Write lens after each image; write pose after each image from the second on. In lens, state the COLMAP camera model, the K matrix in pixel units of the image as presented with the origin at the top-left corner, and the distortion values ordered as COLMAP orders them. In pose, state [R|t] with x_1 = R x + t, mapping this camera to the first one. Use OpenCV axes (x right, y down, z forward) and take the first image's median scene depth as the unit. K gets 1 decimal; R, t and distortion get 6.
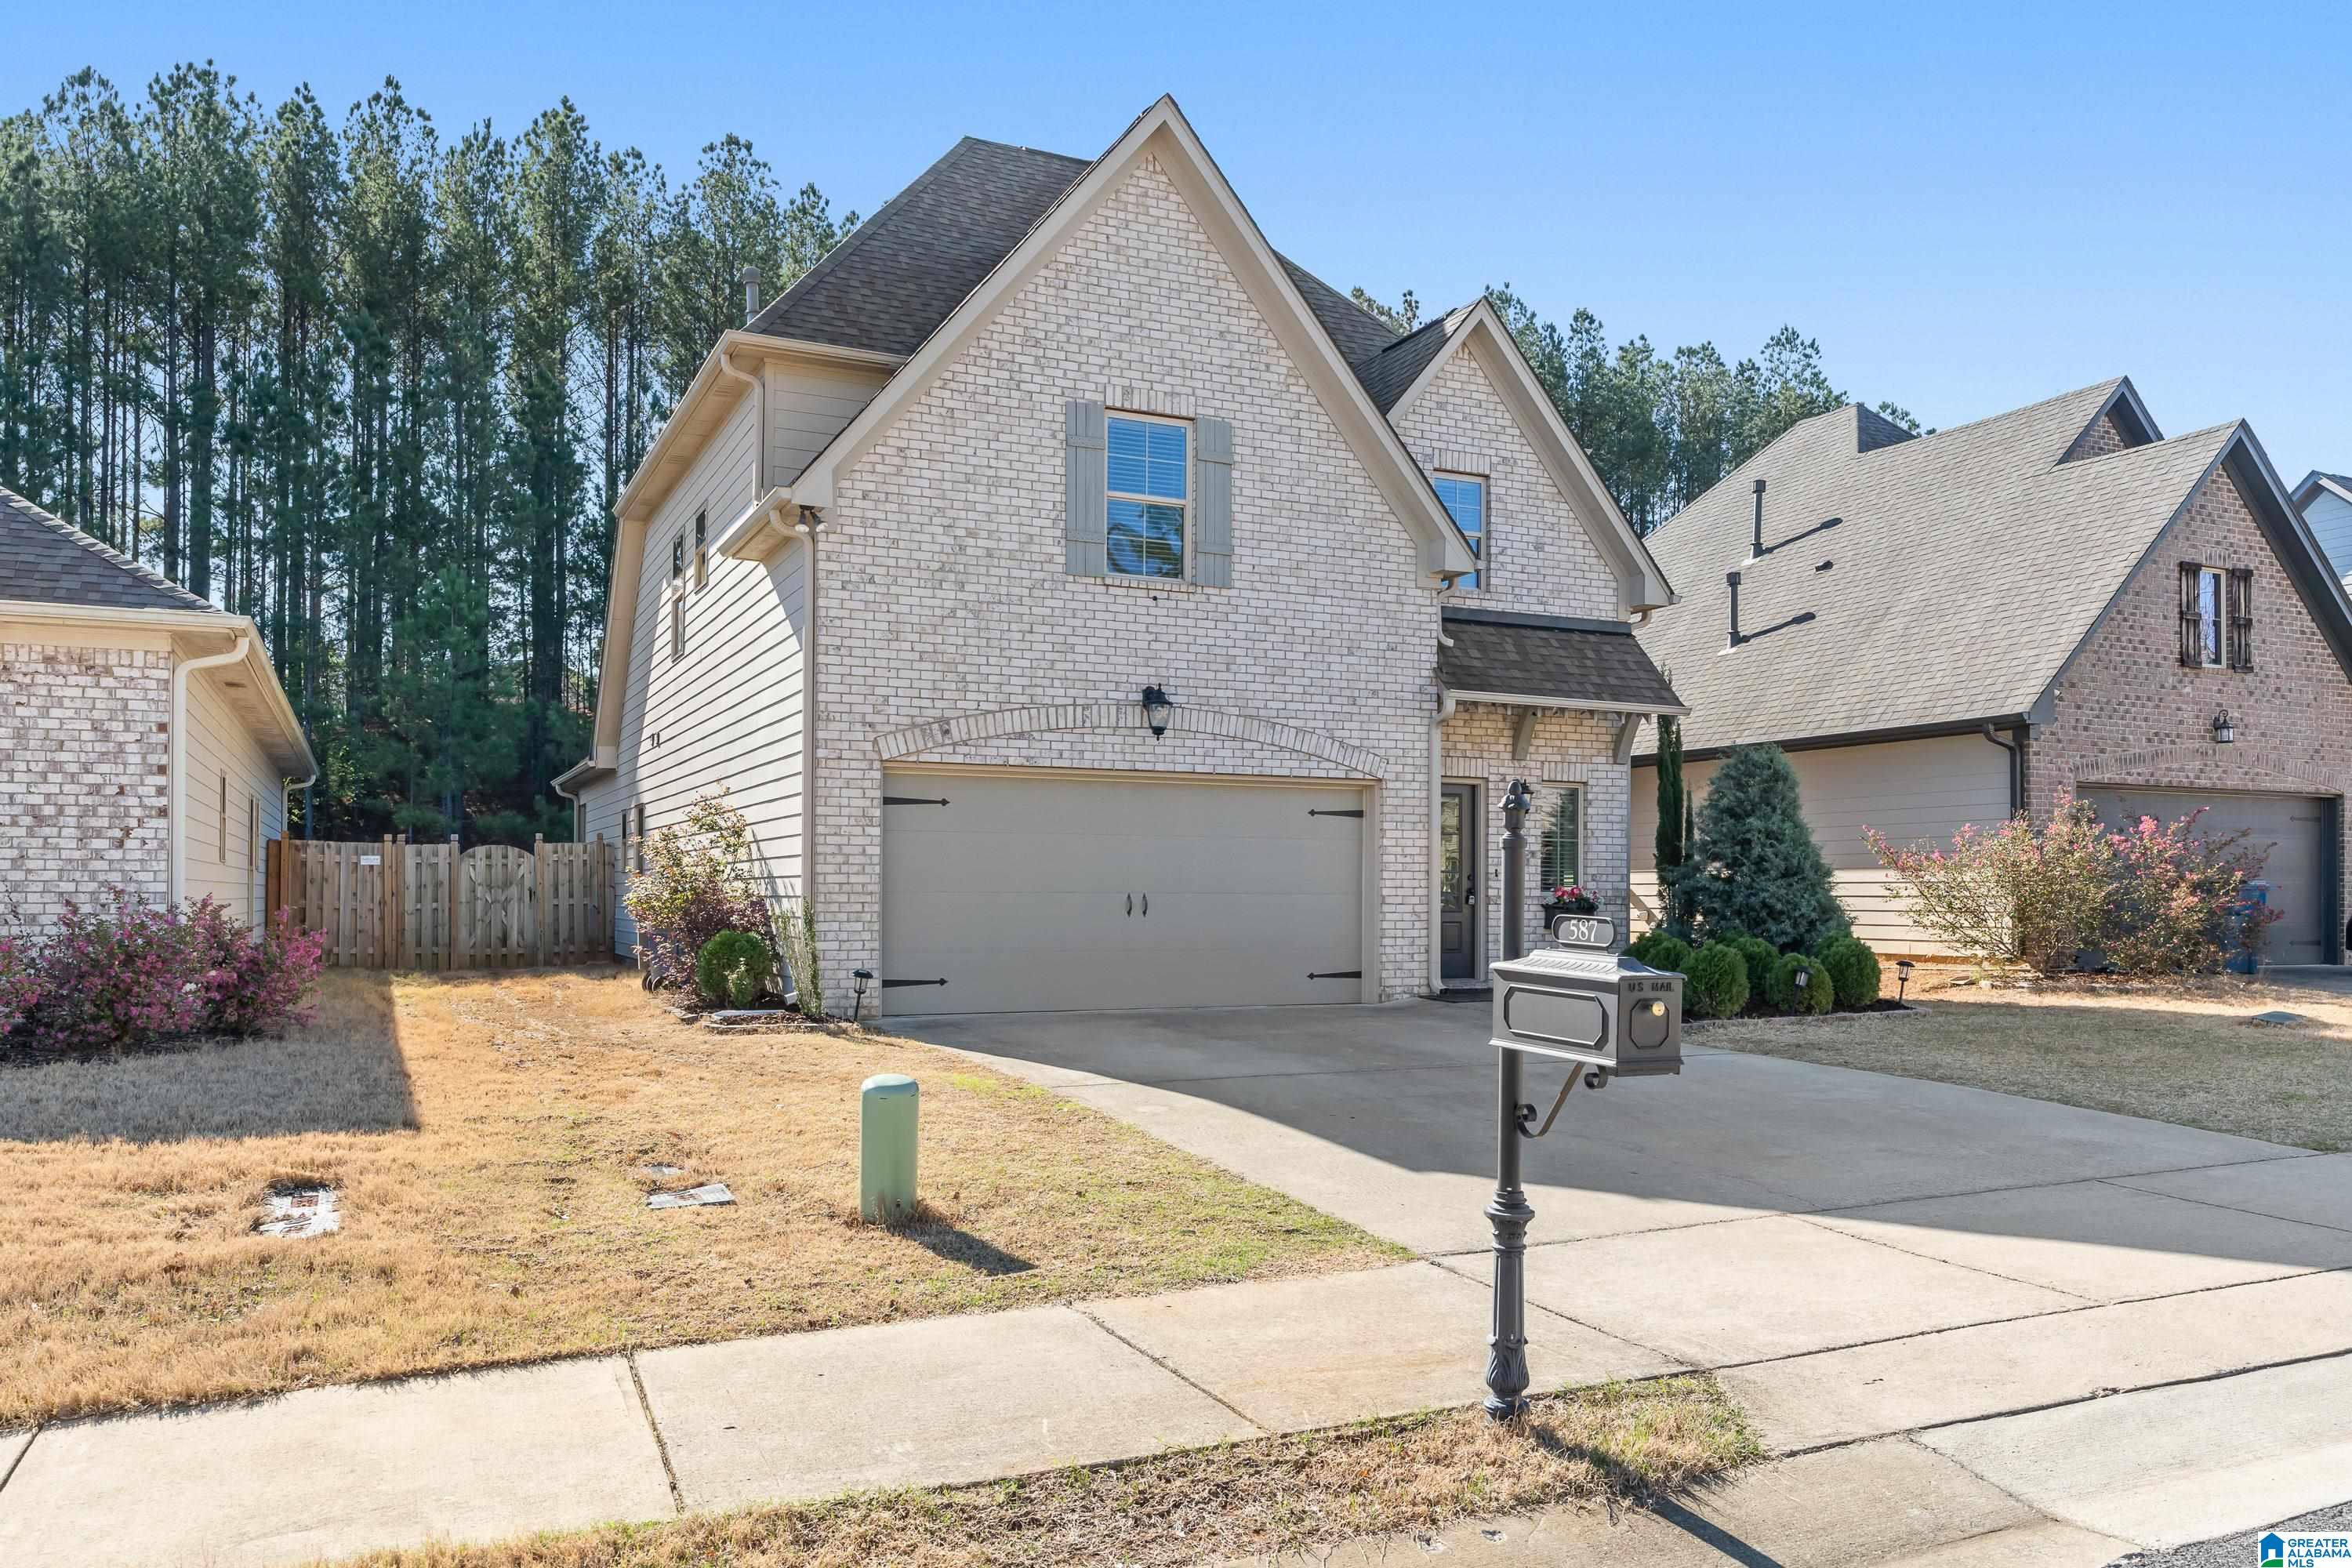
lens RADIAL K [[1699.2, 0, 1189.6], [0, 1699.2, 834.7], [0, 0, 1]] dist [-0.005010, 0.003387]
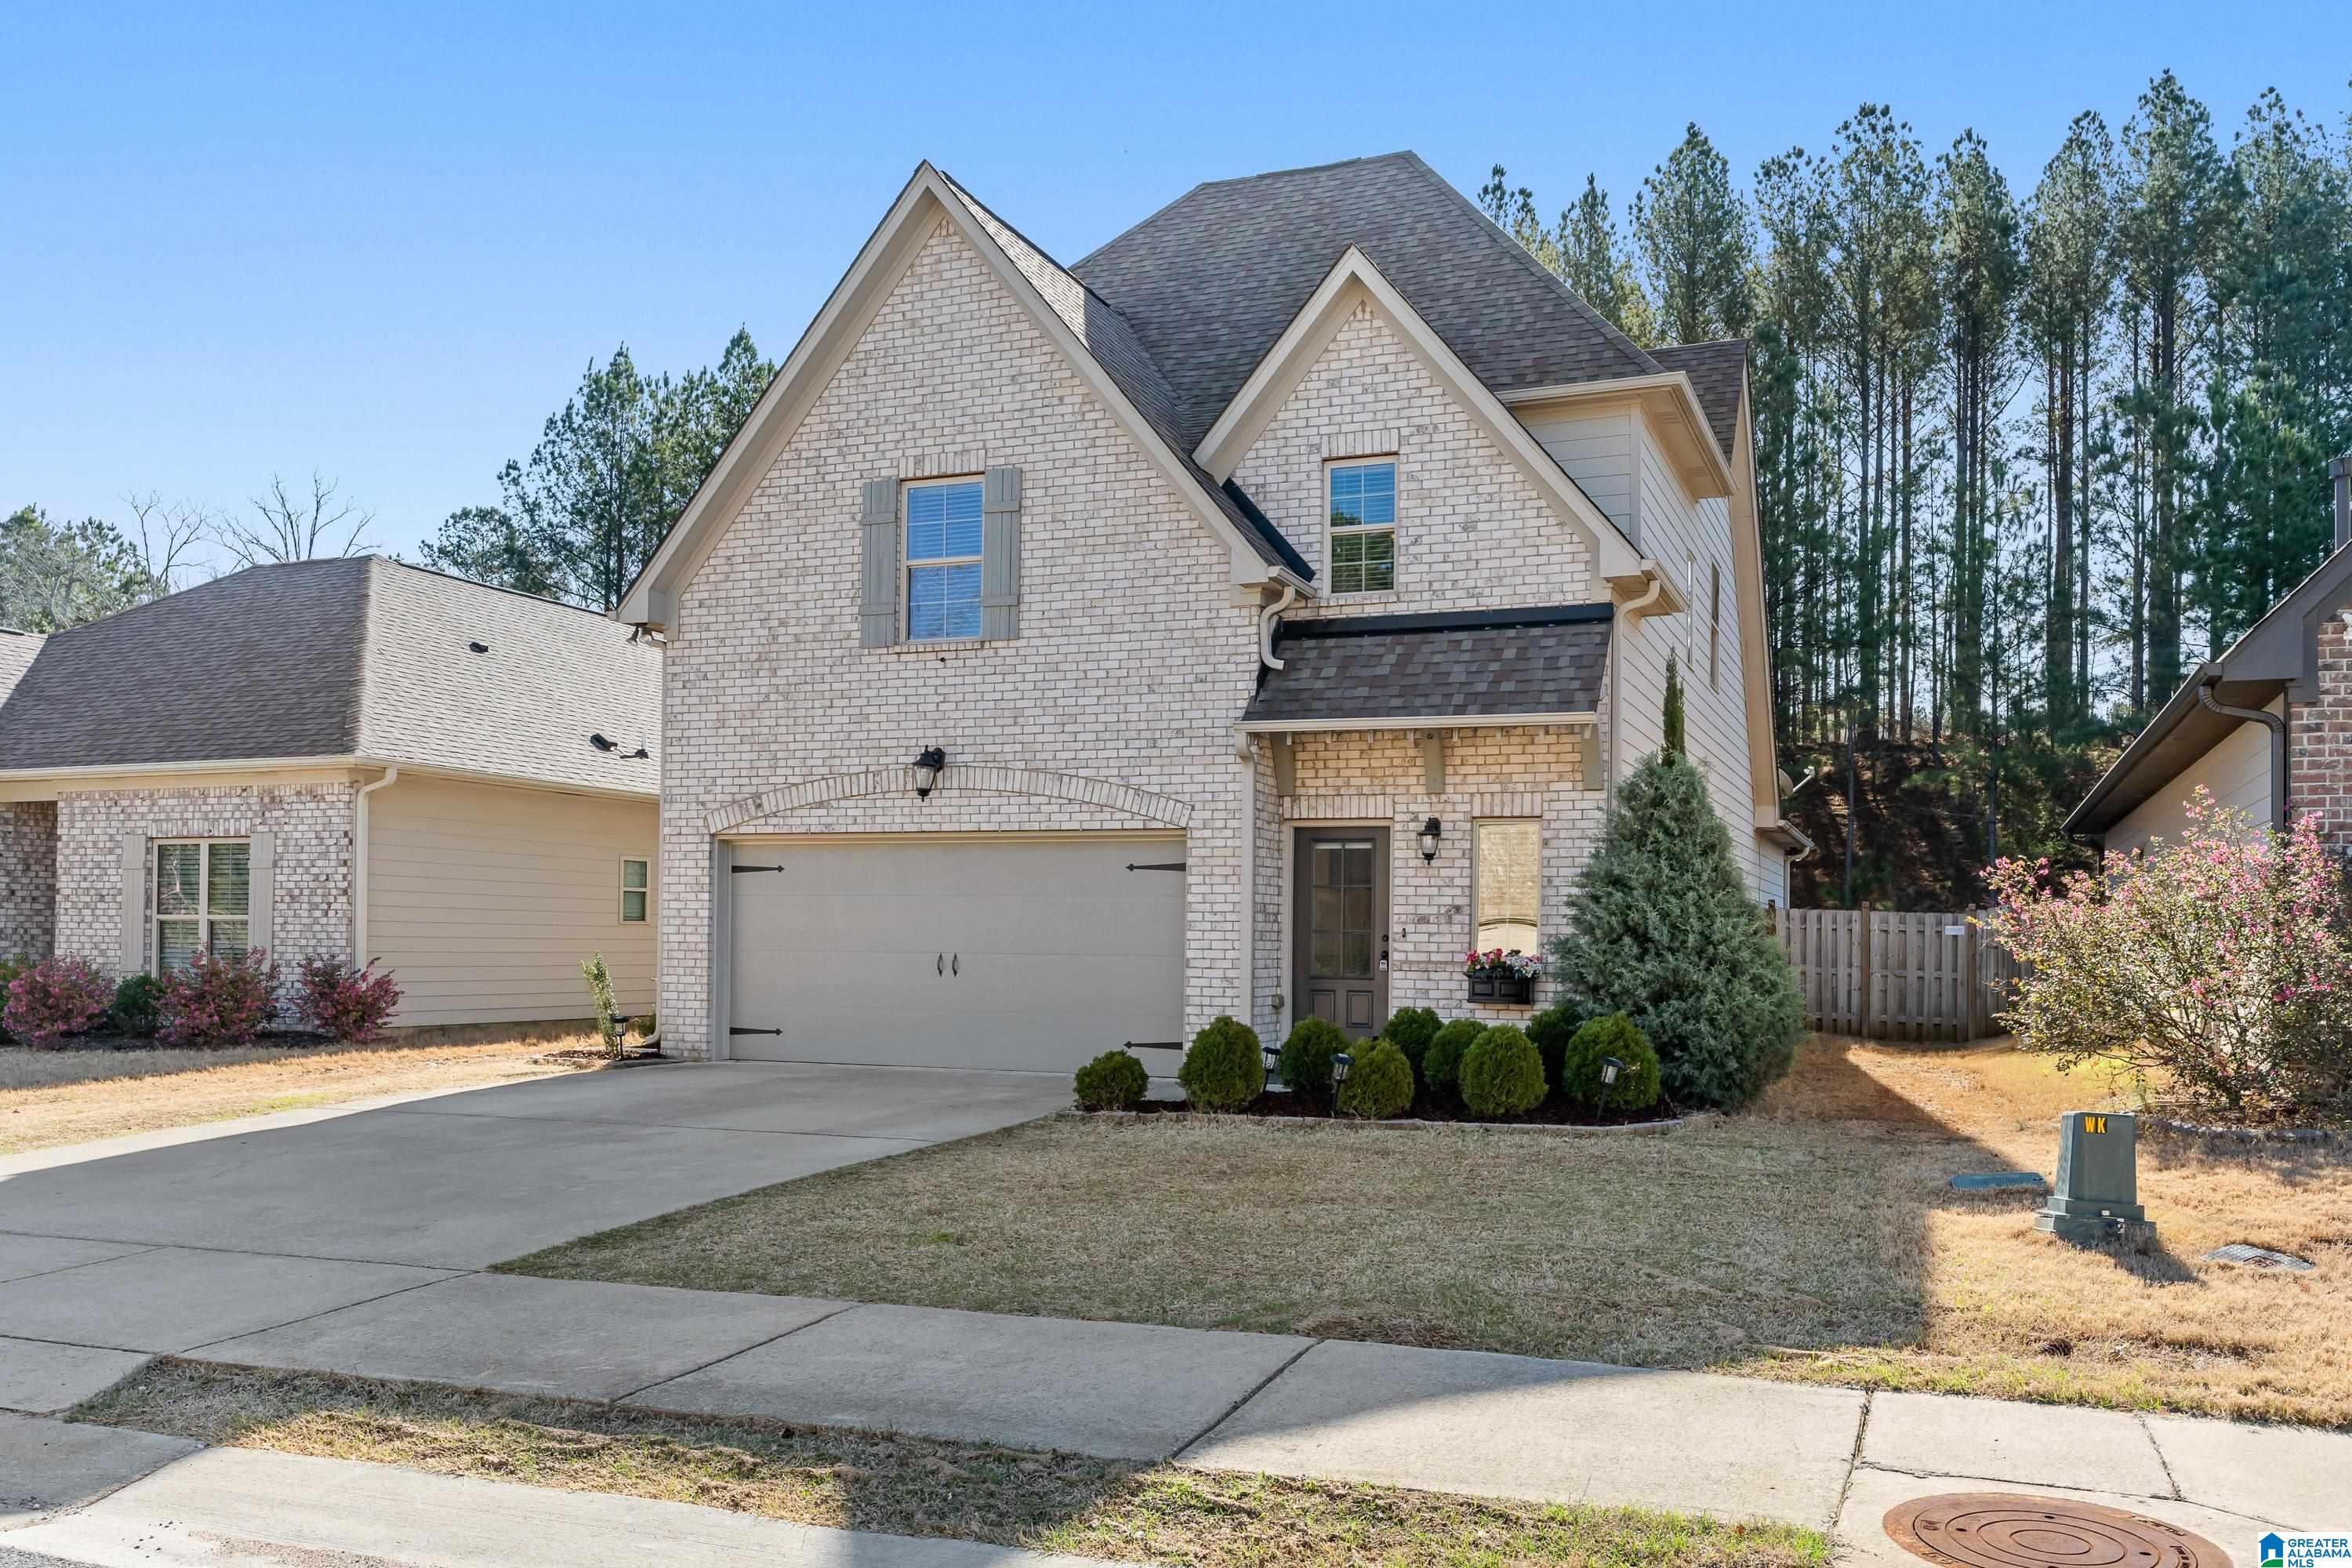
lens RADIAL K [[1892.1, 0, 1190.1], [0, 1892.1, 890.9], [0, 0, 1]] dist [0.005895, -0.001823]
pose [[0.679284, -0.019985, -0.733603, 0.910043], [0.013506, 0.999800, -0.014730, 0.016277], [0.733751, 0.000098, 0.679418, 0.351764]]
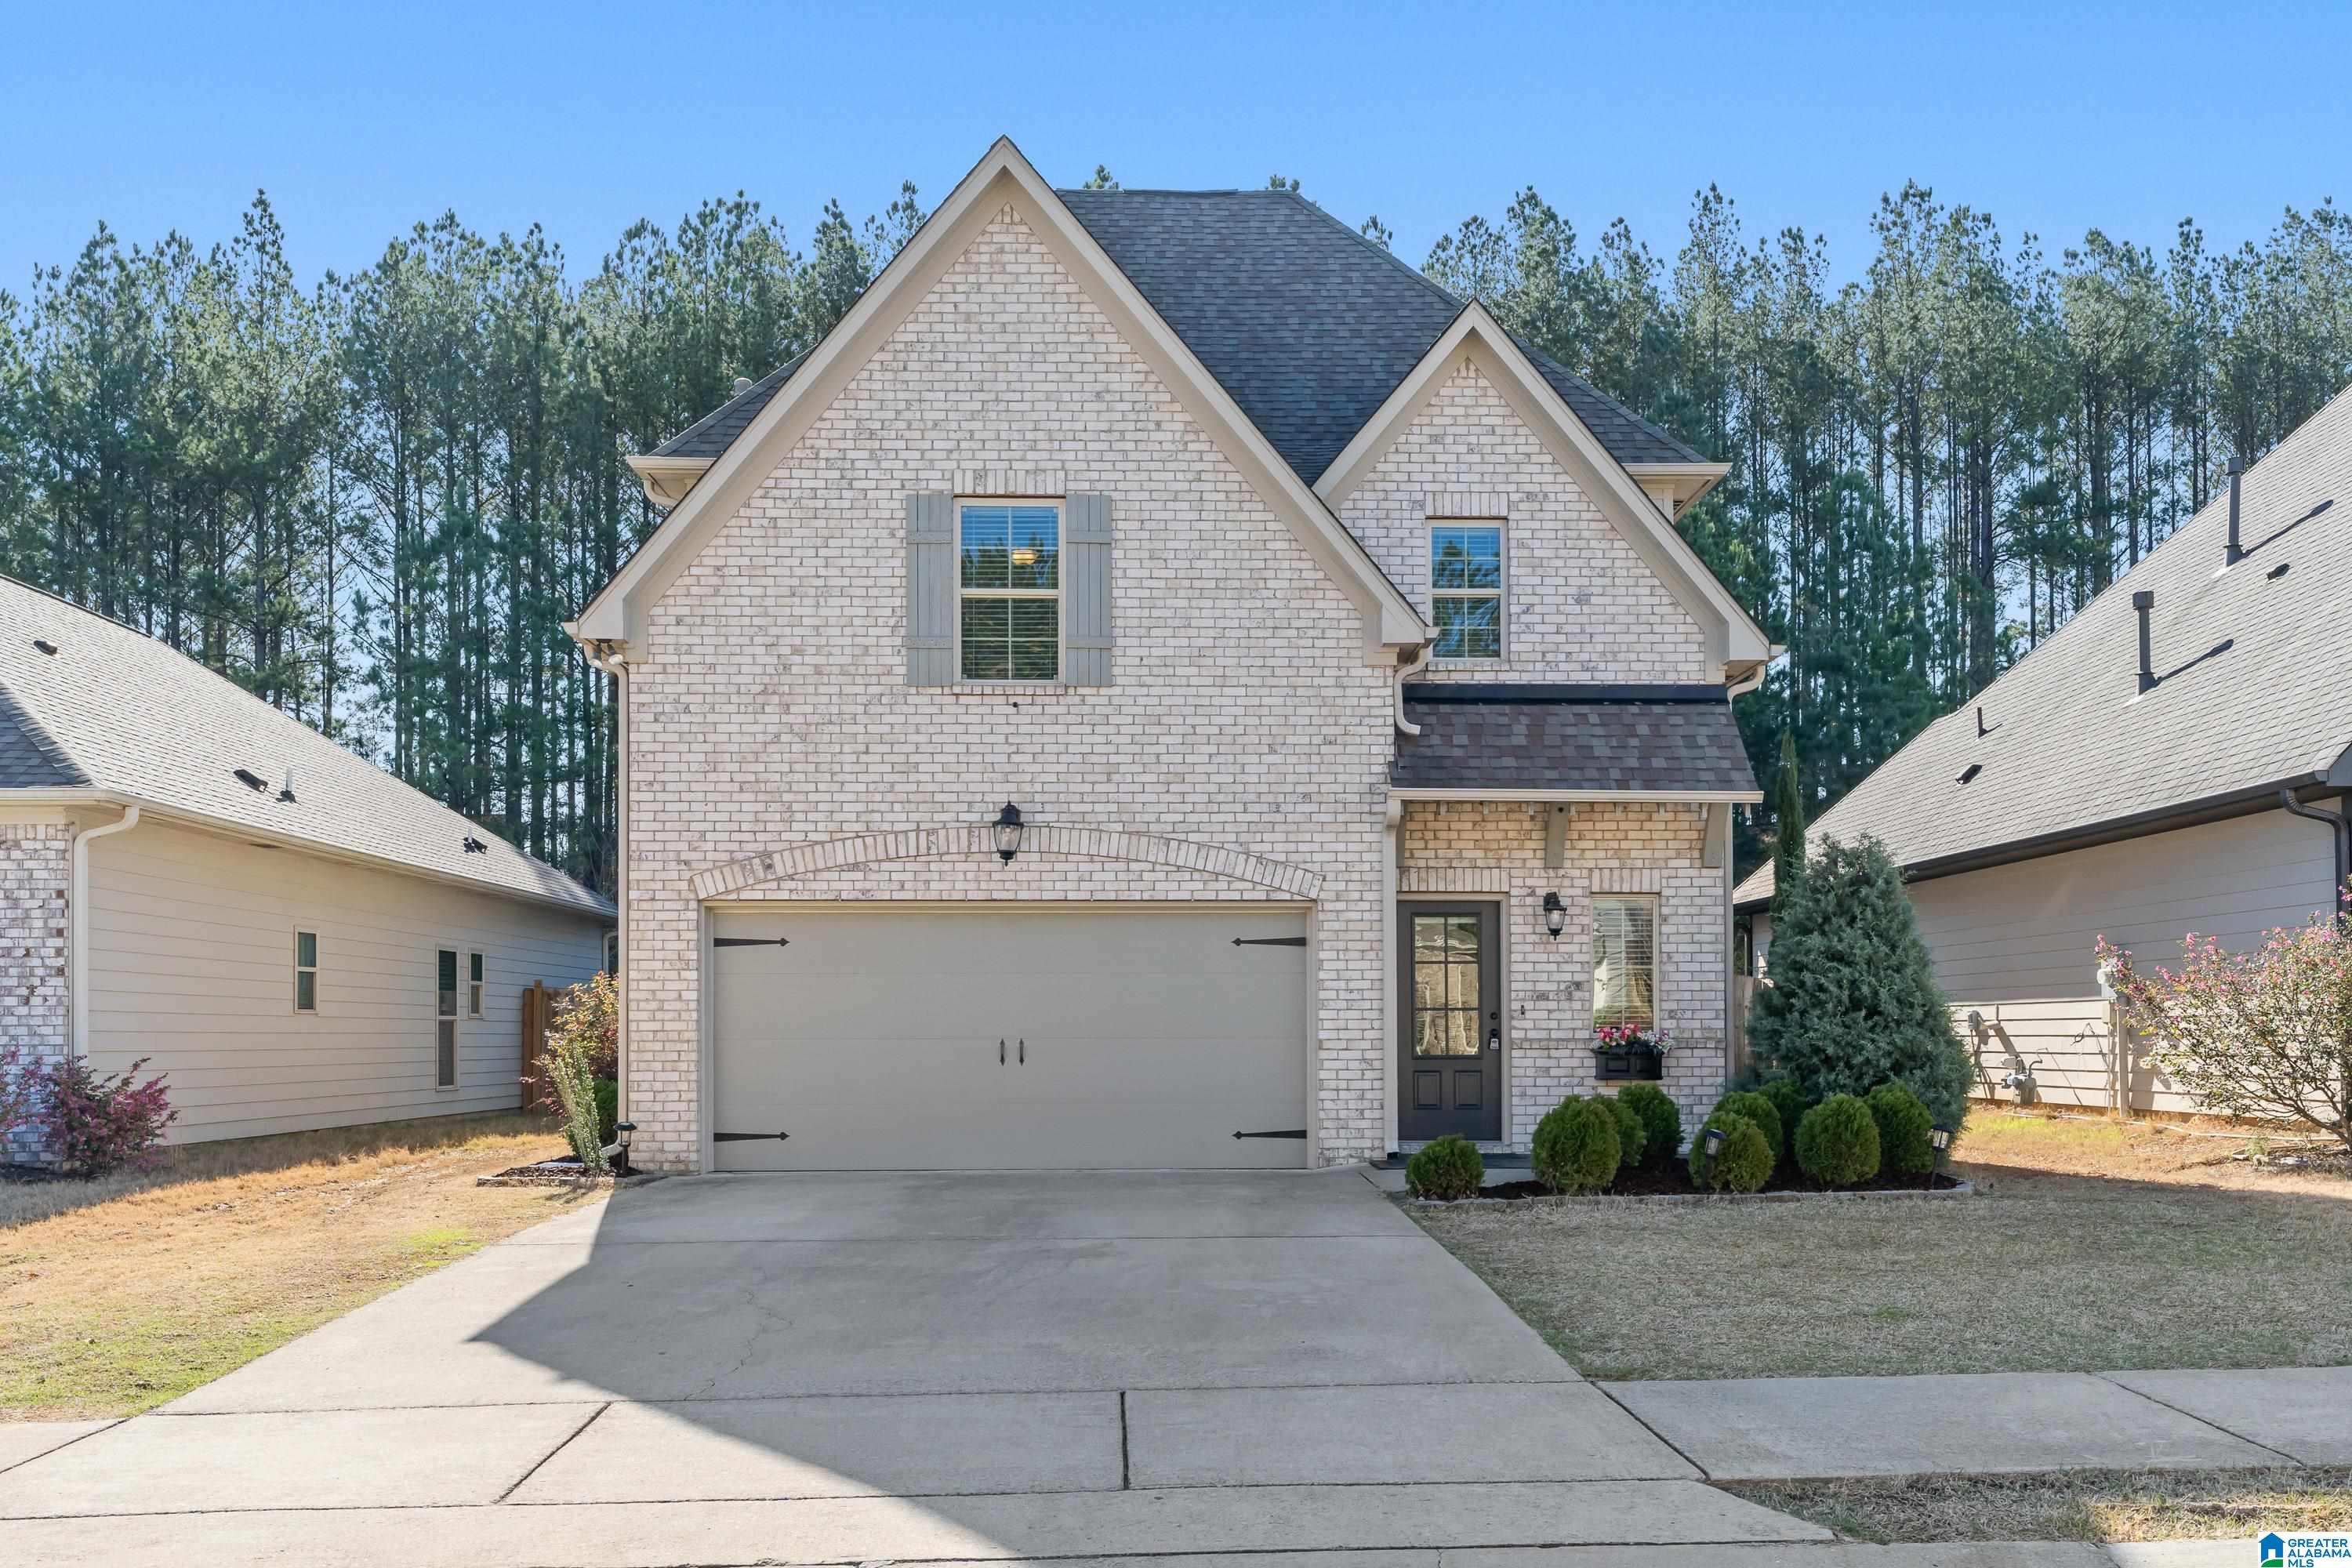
lens RADIAL K [[2091.4, 0, 1218.2], [0, 2091.4, 962.5], [0, 0, 1]] dist [0.002102, -0.002601]
pose [[0.921756, -0.023741, -0.387044, 0.501532], [0.020339, 0.999710, -0.012883, 0.011148], [0.387238, 0.004003, 0.921971, 0.039329]]
